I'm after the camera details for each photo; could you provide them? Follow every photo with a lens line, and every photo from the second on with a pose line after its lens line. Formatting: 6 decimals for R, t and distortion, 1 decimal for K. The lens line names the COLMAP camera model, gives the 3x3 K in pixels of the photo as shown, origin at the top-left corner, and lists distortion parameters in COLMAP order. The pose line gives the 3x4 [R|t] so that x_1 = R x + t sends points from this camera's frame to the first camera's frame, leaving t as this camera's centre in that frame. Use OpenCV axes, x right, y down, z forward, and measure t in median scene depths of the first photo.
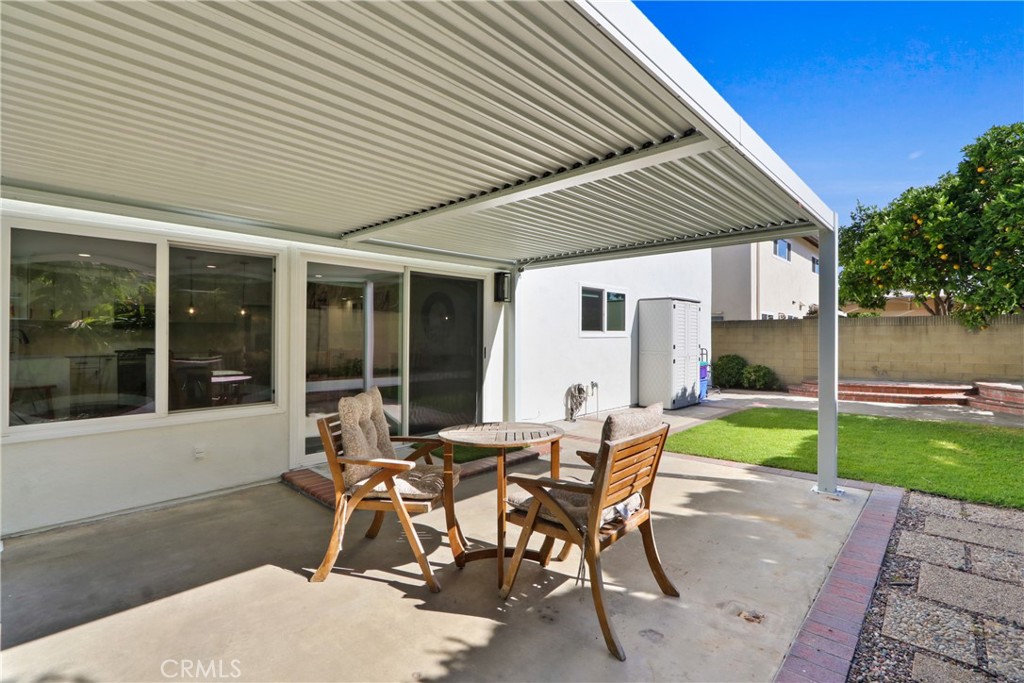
lens RADIAL K [[475.8, 0, 516.3], [0, 475.8, 337.5], [0, 0, 1]] dist [-0.014231, 0.000010]
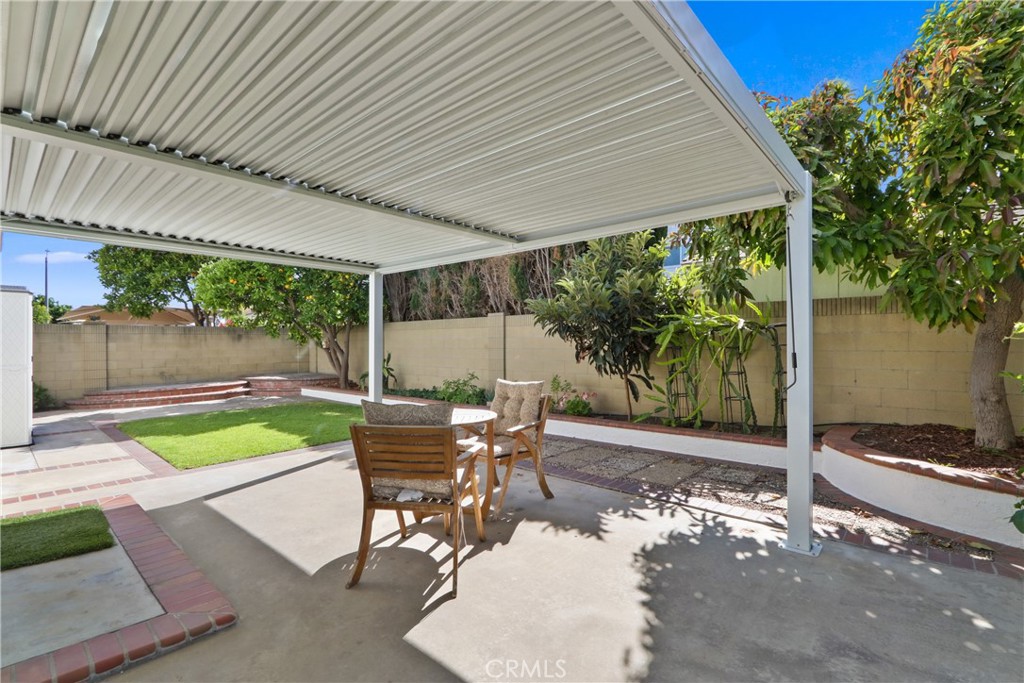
lens RADIAL K [[475.8, 0, 515.6], [0, 475.8, 342.3], [0, 0, 1]] dist [-0.014231, 0.000010]
pose [[-0.012093, 0.002173, 0.999925, -0.347547], [0.007171, 0.999972, -0.002086, 0.001898], [-0.999901, 0.007145, -0.012109, 0.222510]]
